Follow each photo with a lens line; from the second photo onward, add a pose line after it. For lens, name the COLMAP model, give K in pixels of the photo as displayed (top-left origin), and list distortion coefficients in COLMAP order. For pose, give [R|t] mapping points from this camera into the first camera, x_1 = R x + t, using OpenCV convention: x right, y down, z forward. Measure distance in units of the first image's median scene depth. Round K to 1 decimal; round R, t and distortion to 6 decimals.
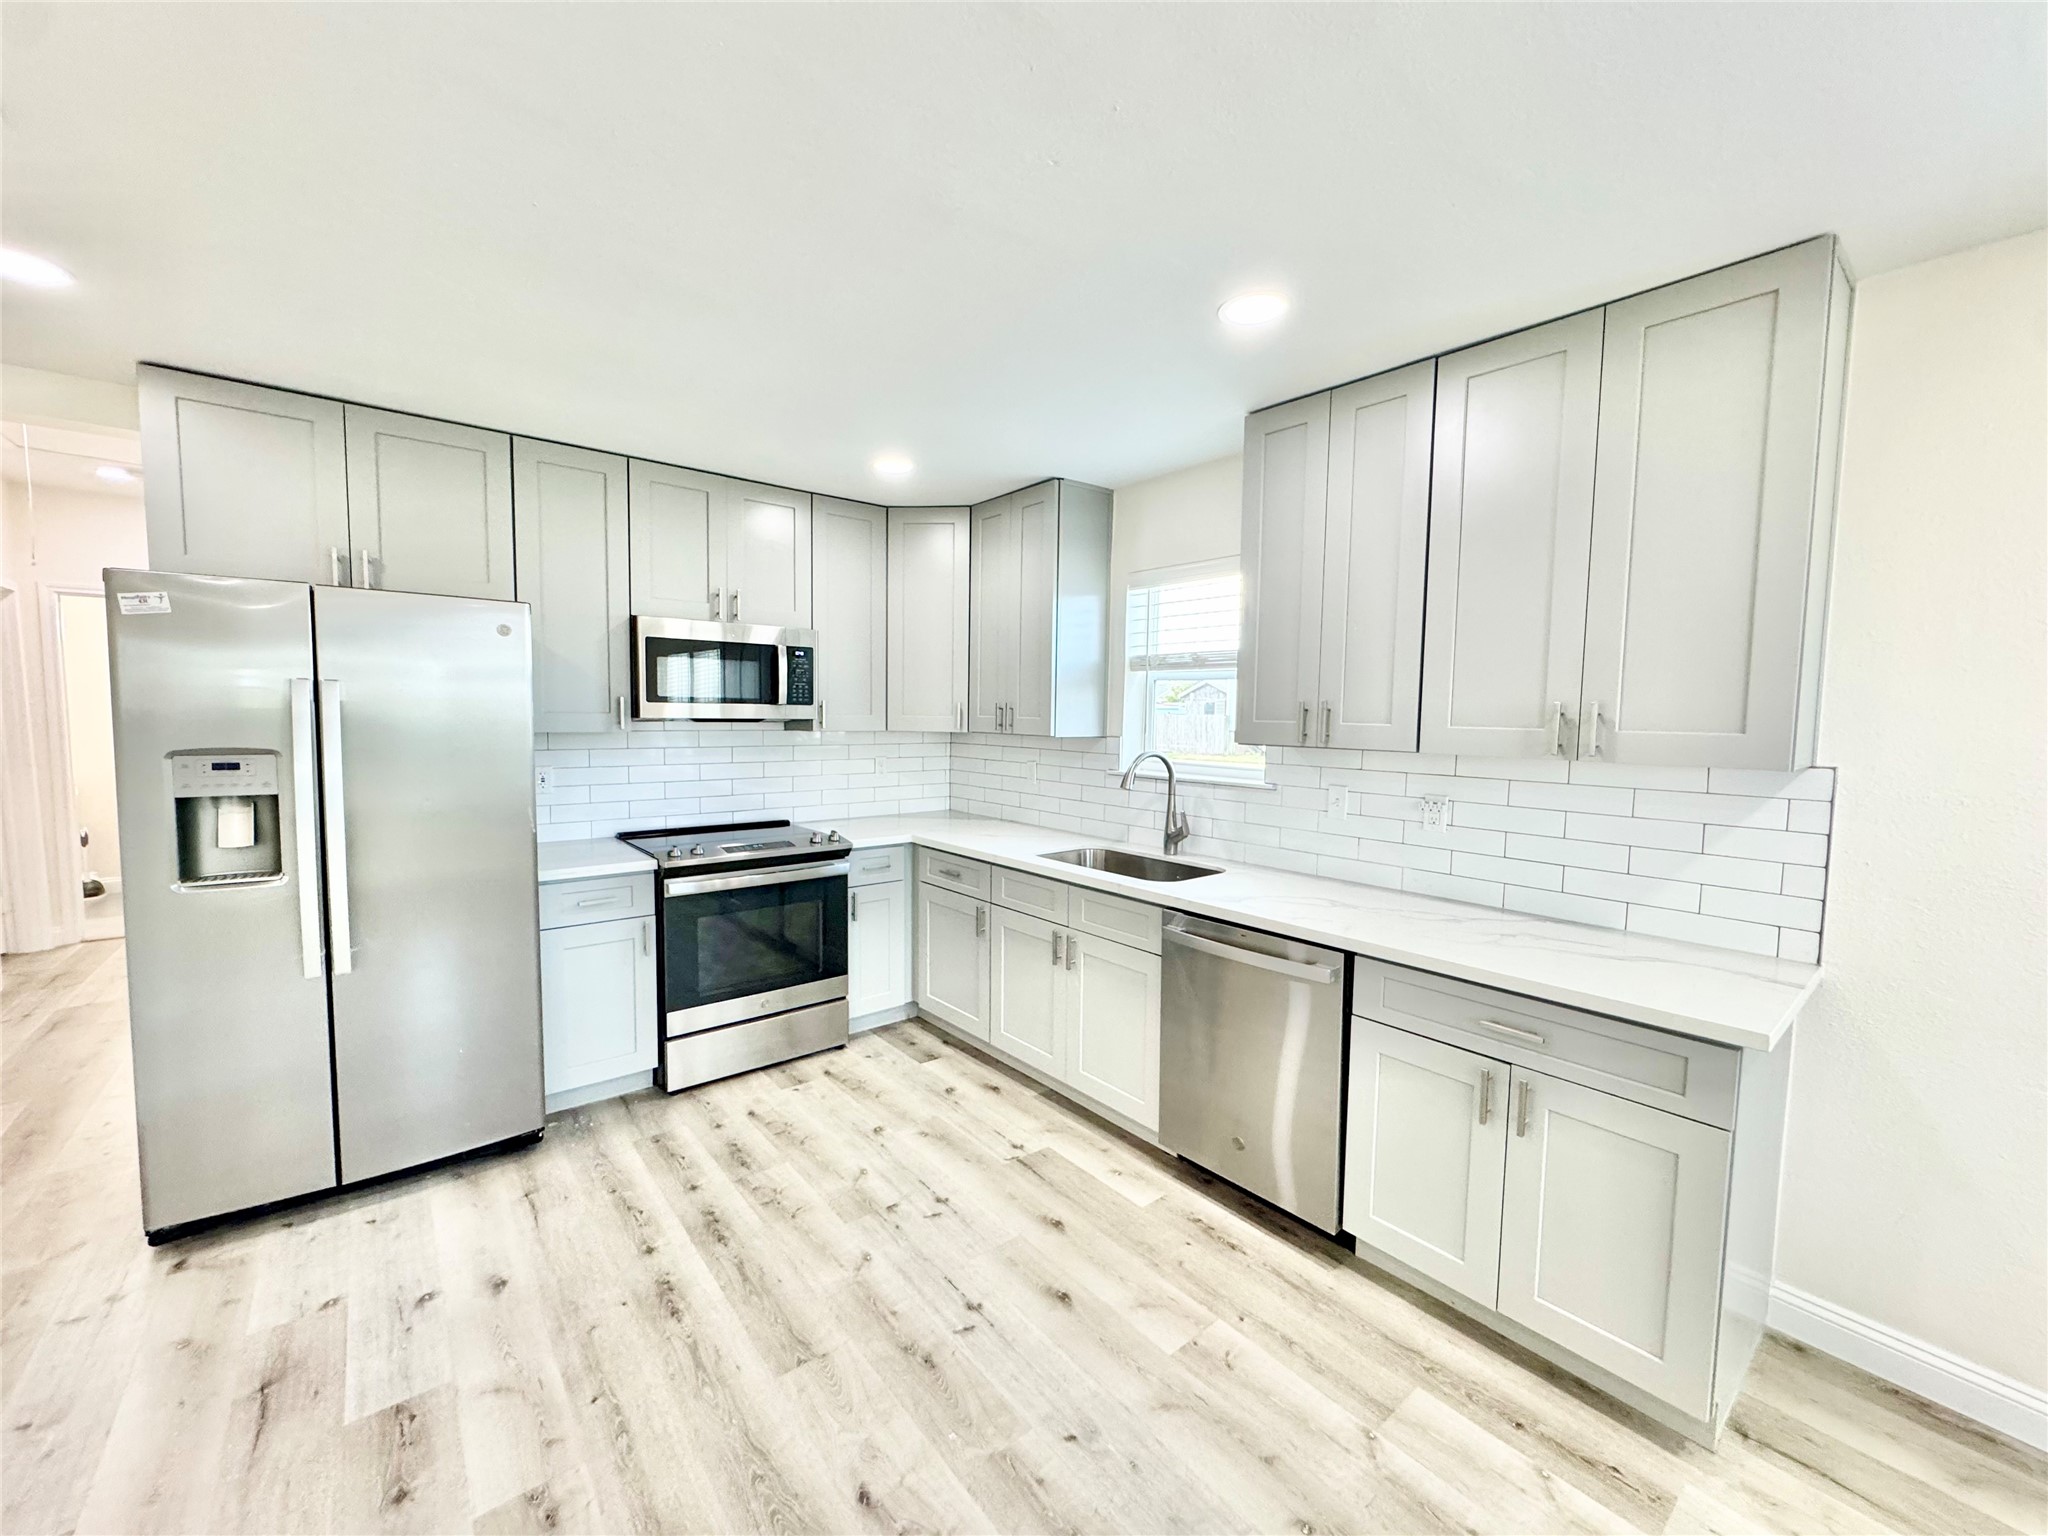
lens RADIAL K [[817.9, 0, 1020.7], [0, 817.9, 761.9], [0, 0, 1]] dist [-0.003524, 0.000331]
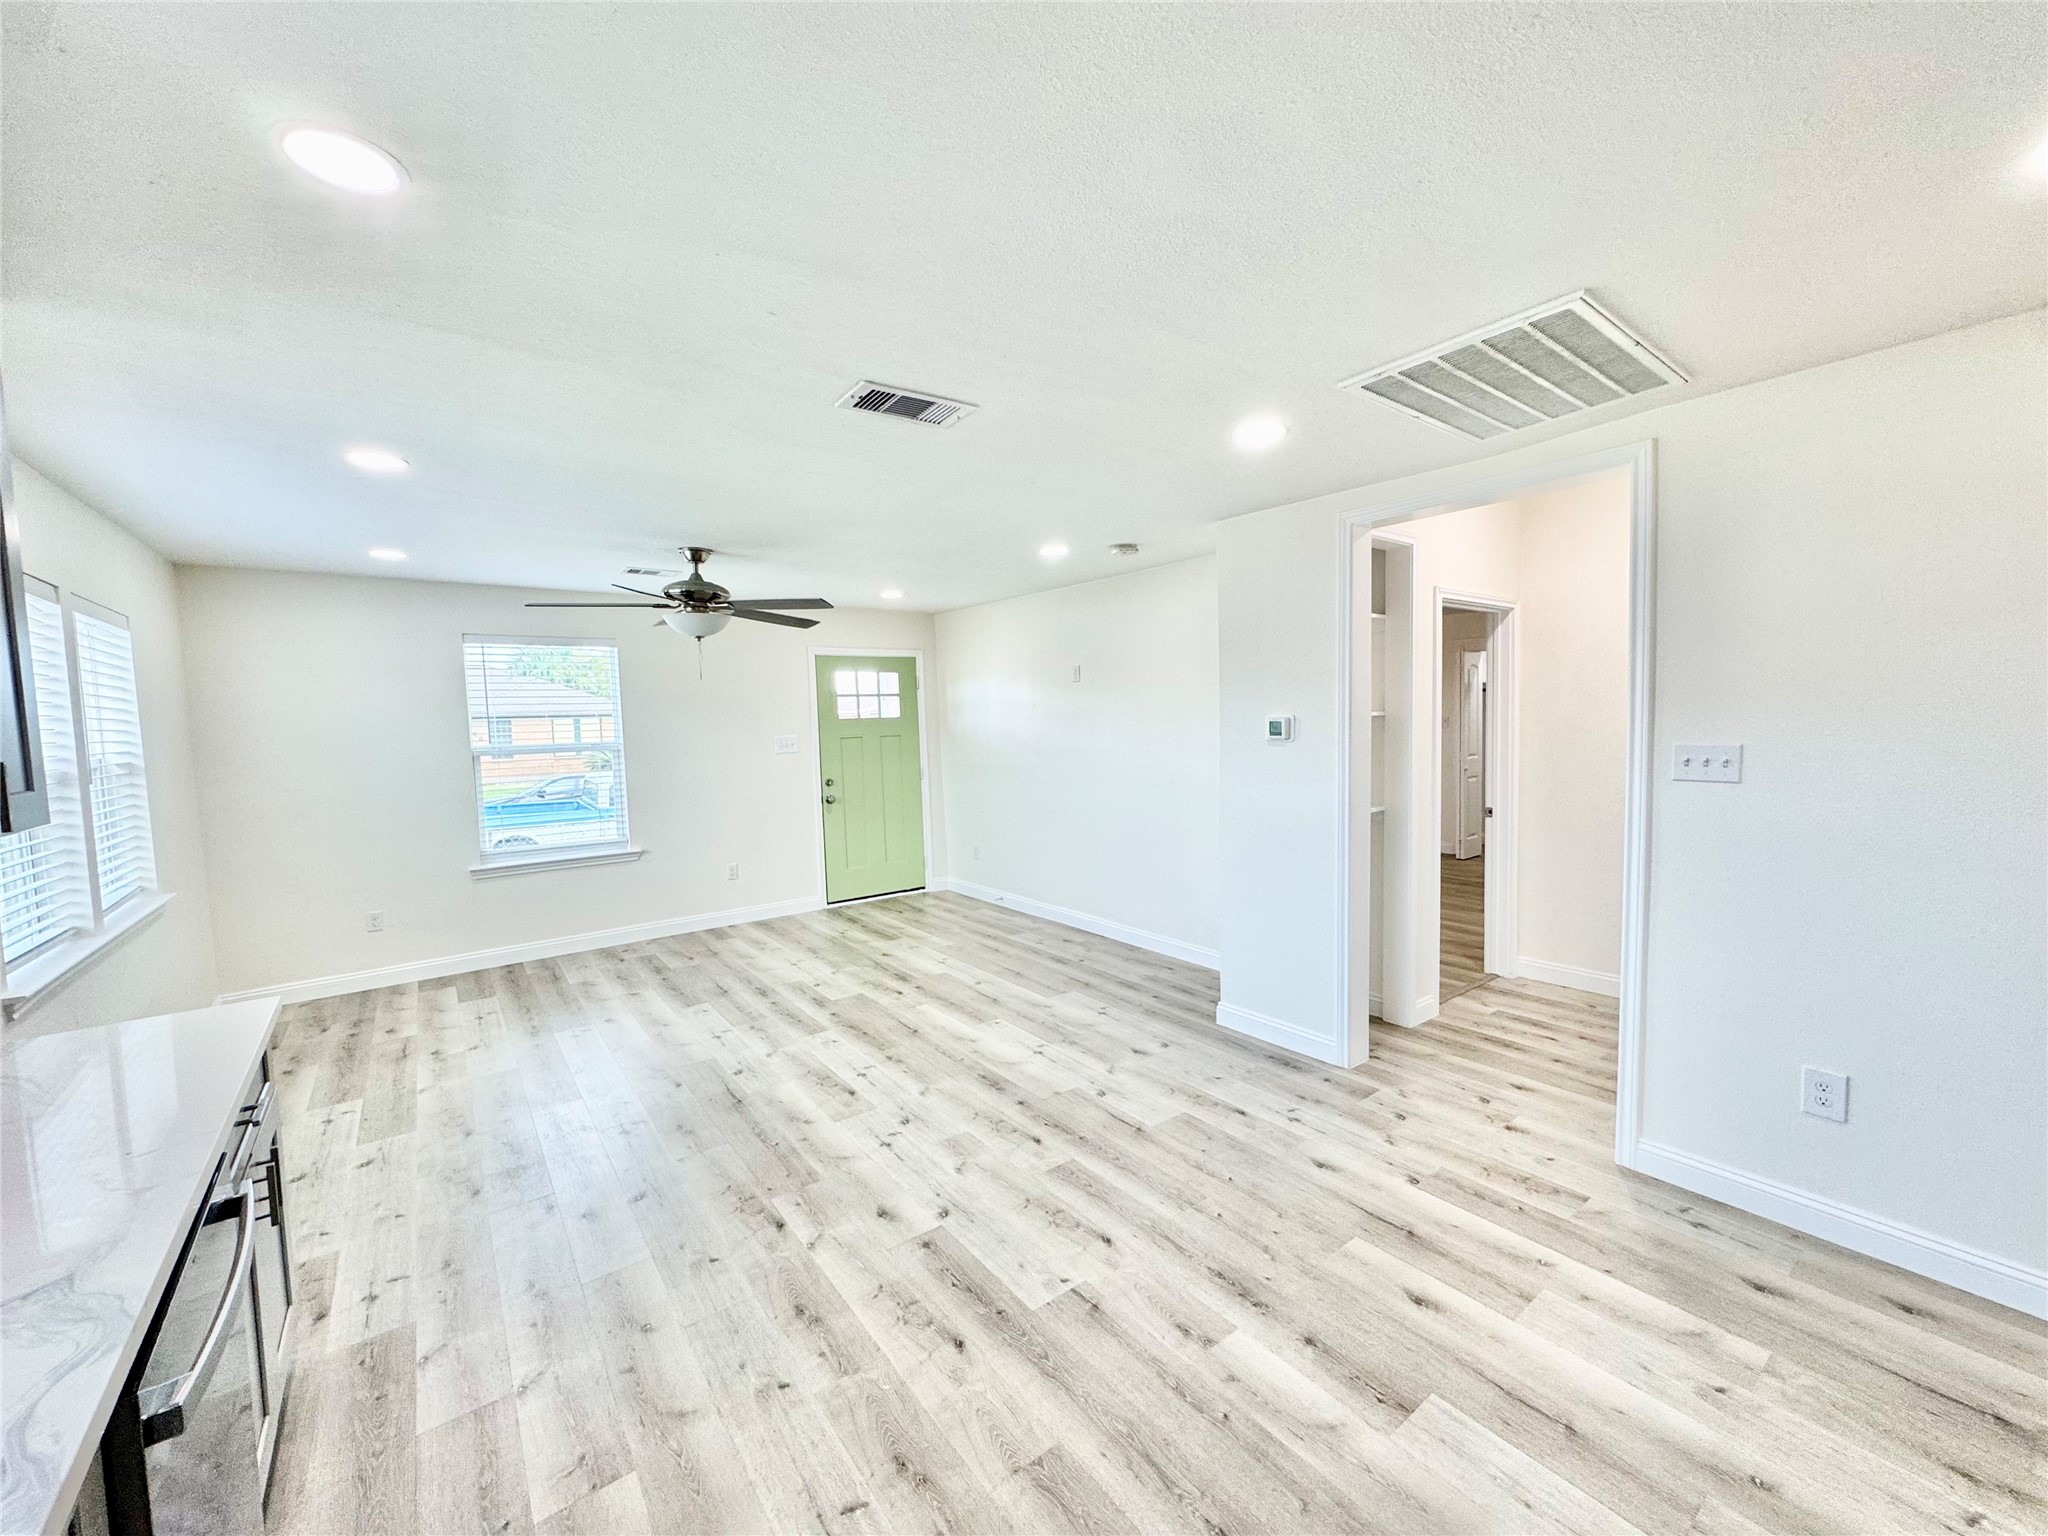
lens RADIAL K [[817.9, 0, 1018.3], [0, 817.9, 769.1], [0, 0, 1]] dist [-0.003524, 0.000331]
pose [[-0.999195, 0.005256, 0.039772, -0.300670], [0.010311, 0.991721, 0.127994, -0.164904], [-0.038770, 0.128301, -0.990977, 1.902258]]
